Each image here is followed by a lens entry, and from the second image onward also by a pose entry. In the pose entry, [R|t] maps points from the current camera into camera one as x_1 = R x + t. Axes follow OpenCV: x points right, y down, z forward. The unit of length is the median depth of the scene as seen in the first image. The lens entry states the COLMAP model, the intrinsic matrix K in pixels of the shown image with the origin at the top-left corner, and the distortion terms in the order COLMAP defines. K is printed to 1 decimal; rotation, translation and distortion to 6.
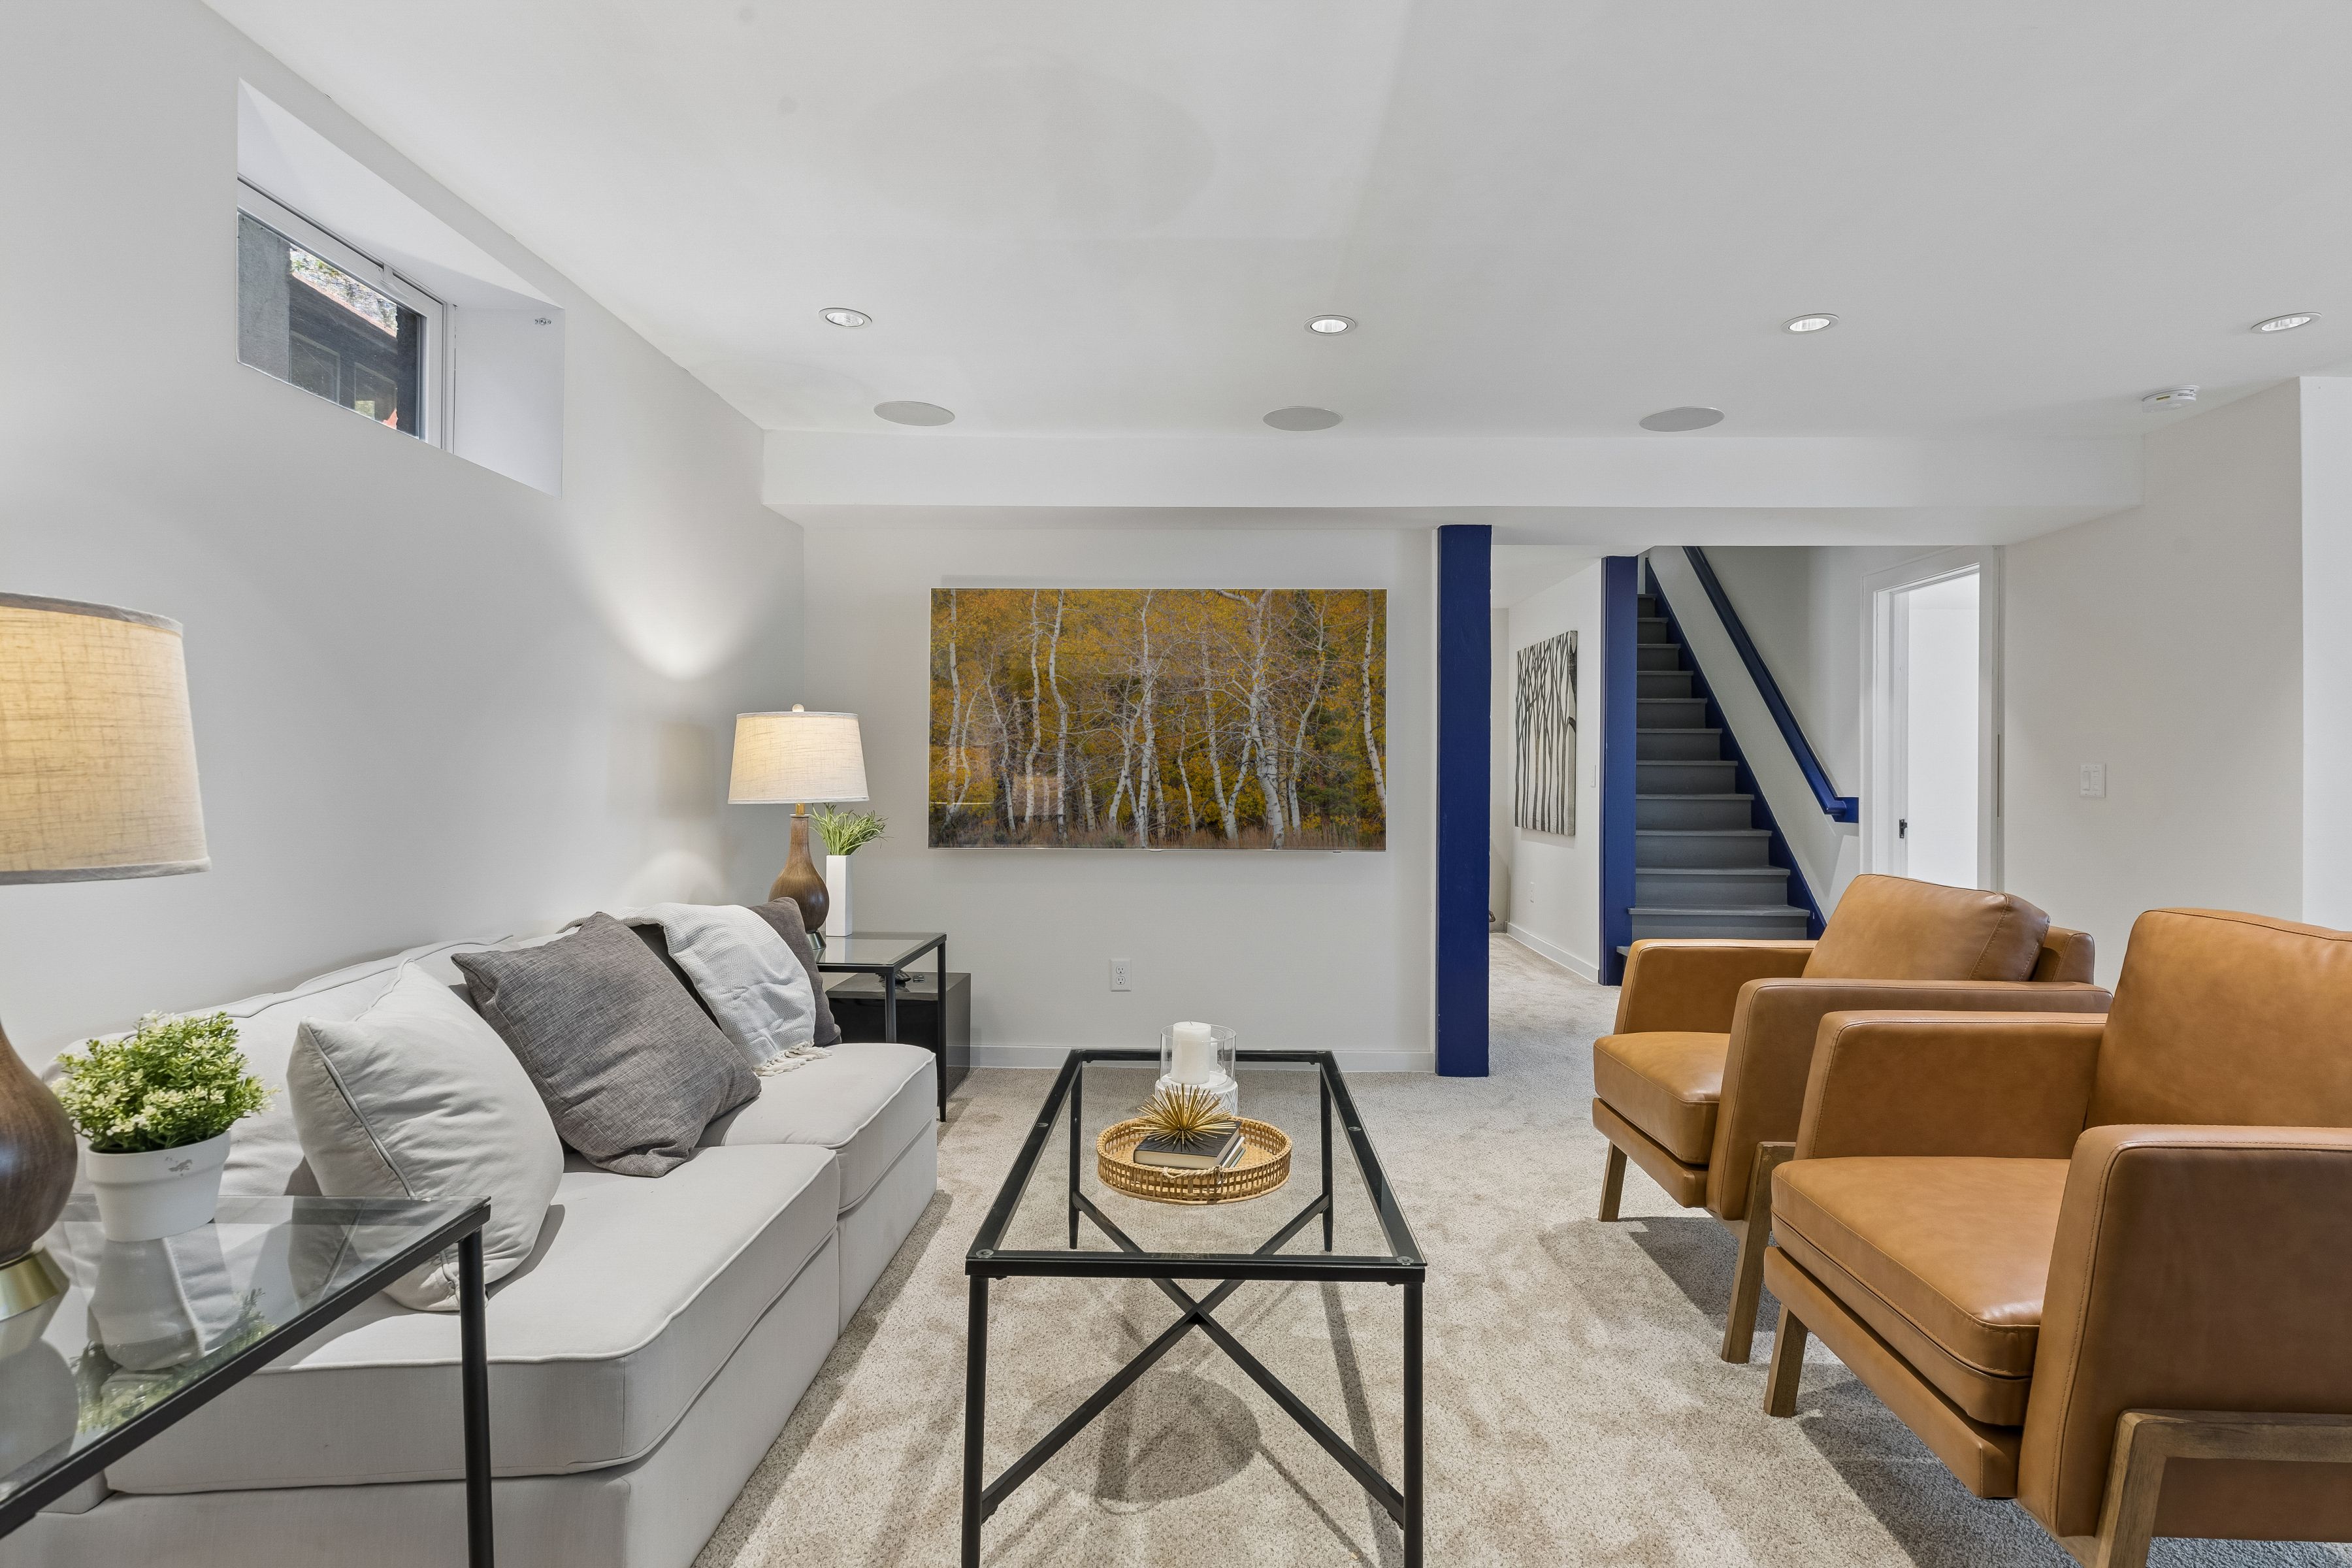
lens RADIAL K [[1163.3, 0, 1185.4], [0, 1163.3, 789.7], [0, 0, 1]] dist [0.002054, 0.000086]
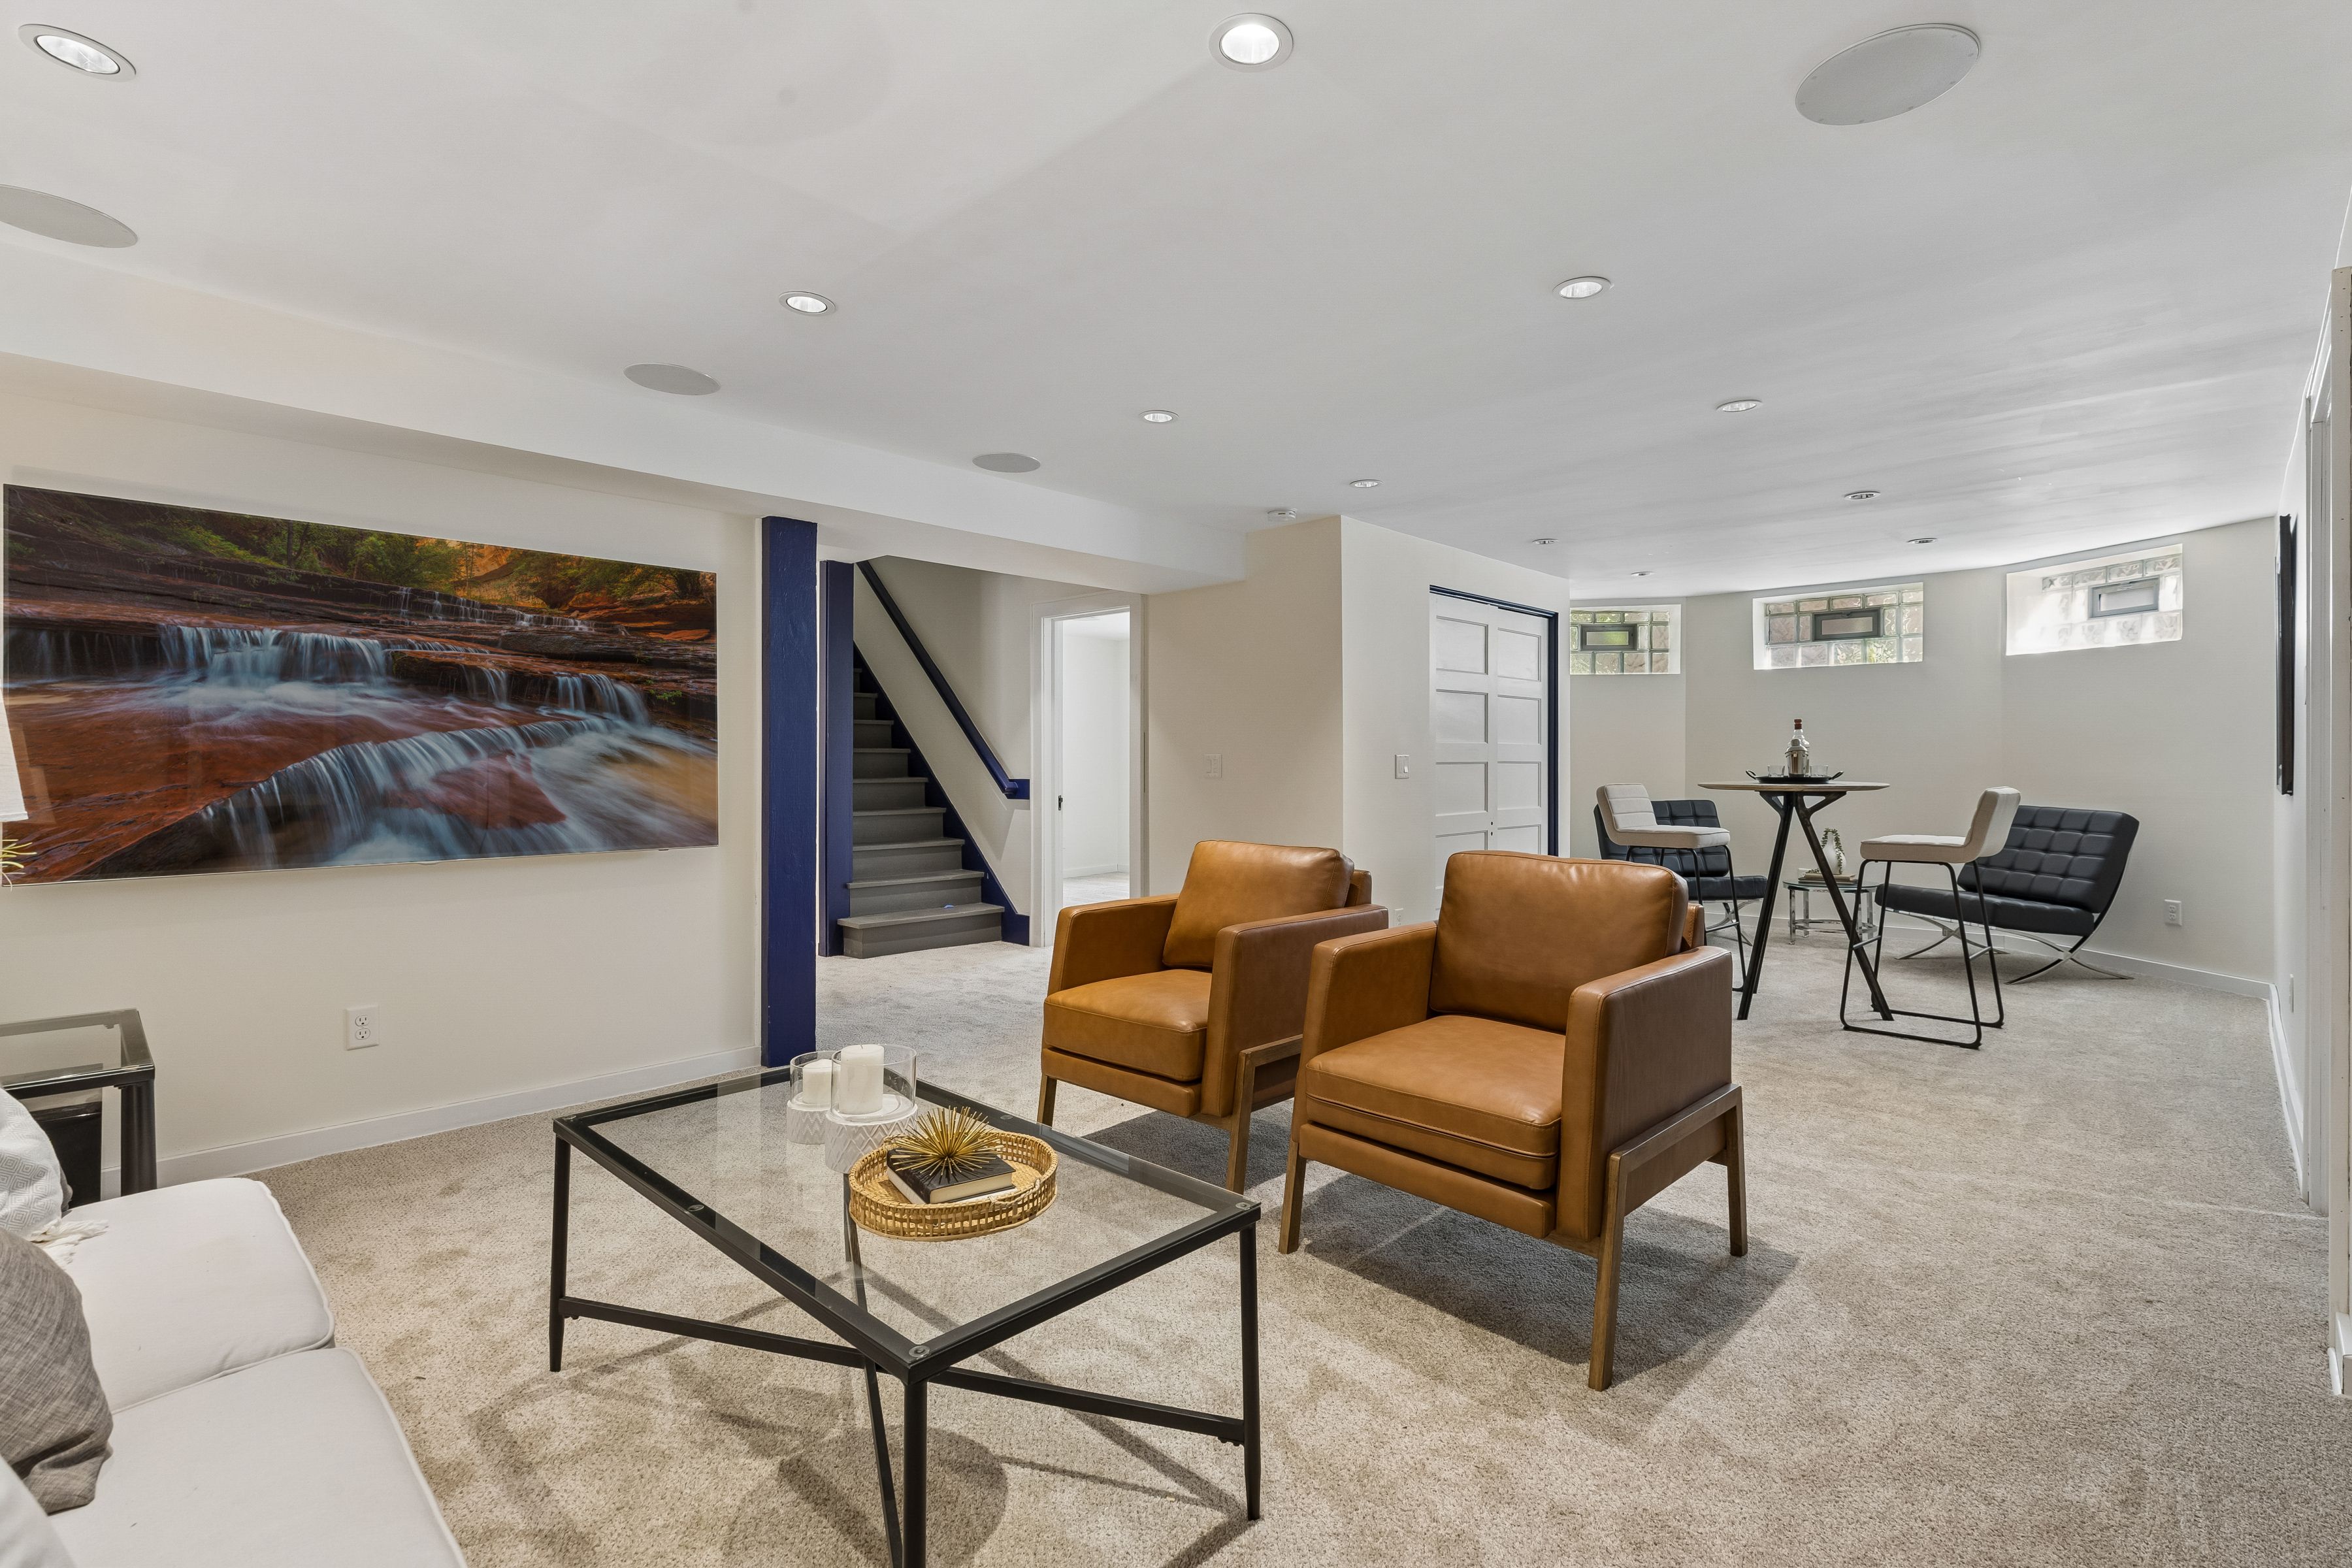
lens RADIAL K [[1077.7, 0, 1180.6], [0, 1077.7, 765.1], [0, 0, 1]] dist [0.010160, -0.000967]
pose [[0.682993, -0.008177, 0.730379, -0.287524], [0.011170, 0.999937, 0.000749, -0.012952], [-0.730339, 0.007646, 0.683042, 0.148509]]
